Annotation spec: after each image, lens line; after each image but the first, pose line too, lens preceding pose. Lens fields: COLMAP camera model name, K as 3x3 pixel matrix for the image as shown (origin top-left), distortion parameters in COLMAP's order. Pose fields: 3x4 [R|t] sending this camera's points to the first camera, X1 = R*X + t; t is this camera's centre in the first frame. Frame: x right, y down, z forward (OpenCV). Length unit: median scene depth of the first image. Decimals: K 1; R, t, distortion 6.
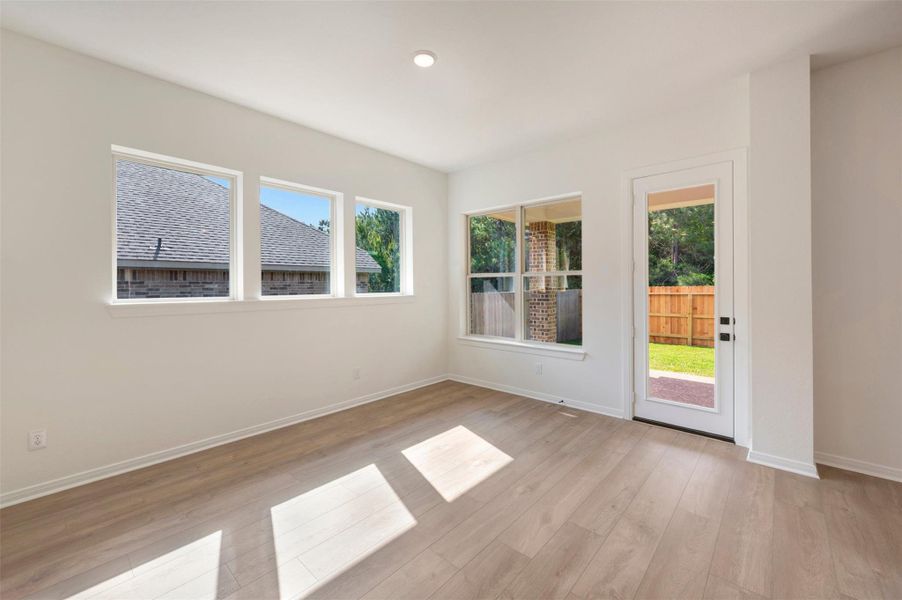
lens RADIAL K [[366.0, 0, 457.8], [0, 366.0, 286.2], [0, 0, 1]] dist [0.001473, 0.000044]
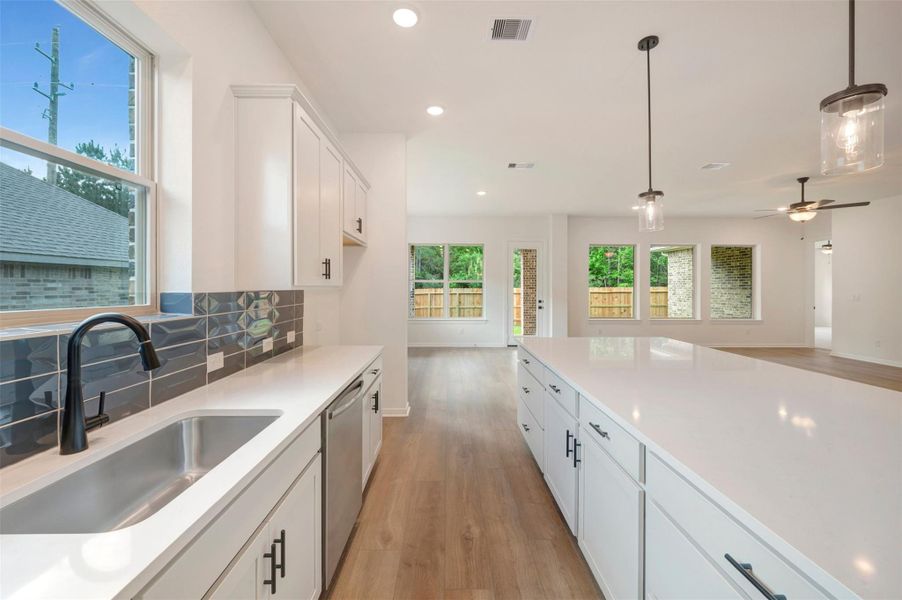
lens RADIAL K [[359.1, 0, 452.5], [0, 359.1, 291.4], [0, 0, 1]] dist [-0.000361, -0.000154]
pose [[0.743538, -0.000299, 0.668694, -0.615183], [-0.005893, 0.999958, 0.007000, 0.003289], [-0.668668, -0.009146, 0.743505, -0.210385]]
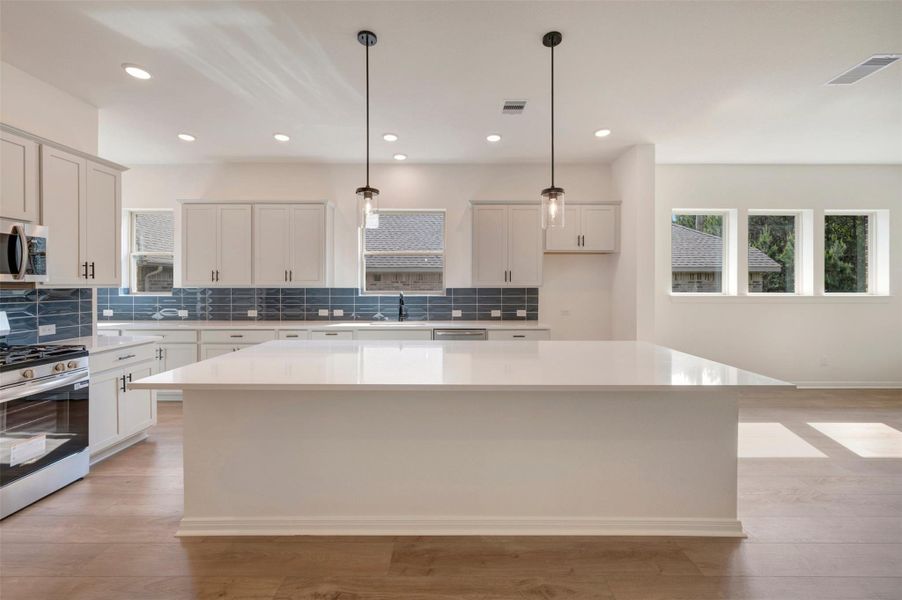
lens RADIAL K [[360.5, 0, 454.3], [0, 360.5, 286.4], [0, 0, 1]] dist [-0.001345, -0.000008]
pose [[0.658359, 0.009462, -0.752645, -0.103876], [-0.005779, 0.999955, 0.007517, -0.001130], [0.752682, -0.000600, 0.658384, -0.357971]]
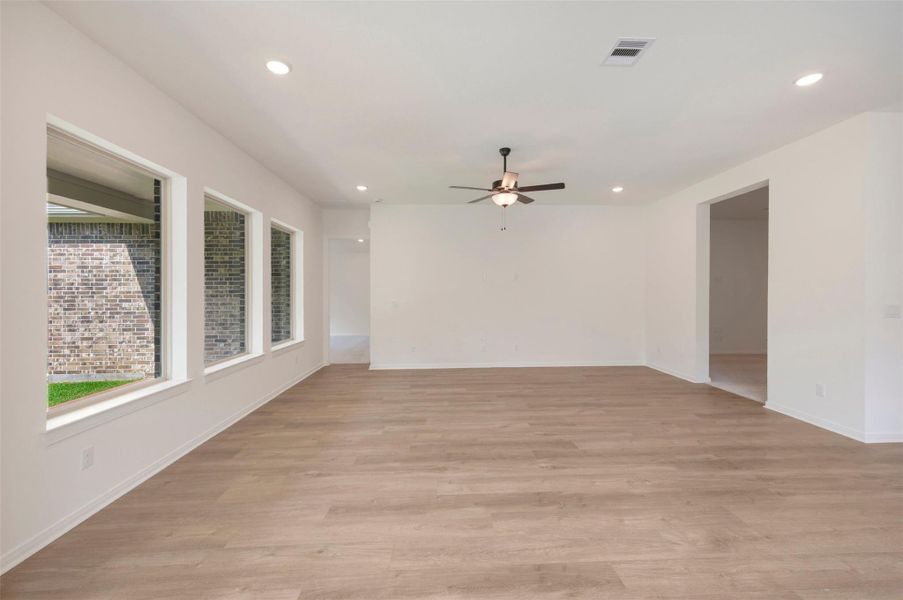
lens RADIAL K [[370.8, 0, 452.8], [0, 370.8, 300.0], [0, 0, 1]] dist [0.009731, 0.000033]
pose [[-0.691620, -0.004562, 0.722248, 0.005822], [0.011293, 0.999790, 0.017129, -0.003836], [-0.722174, 0.020003, -0.691422, 0.291266]]
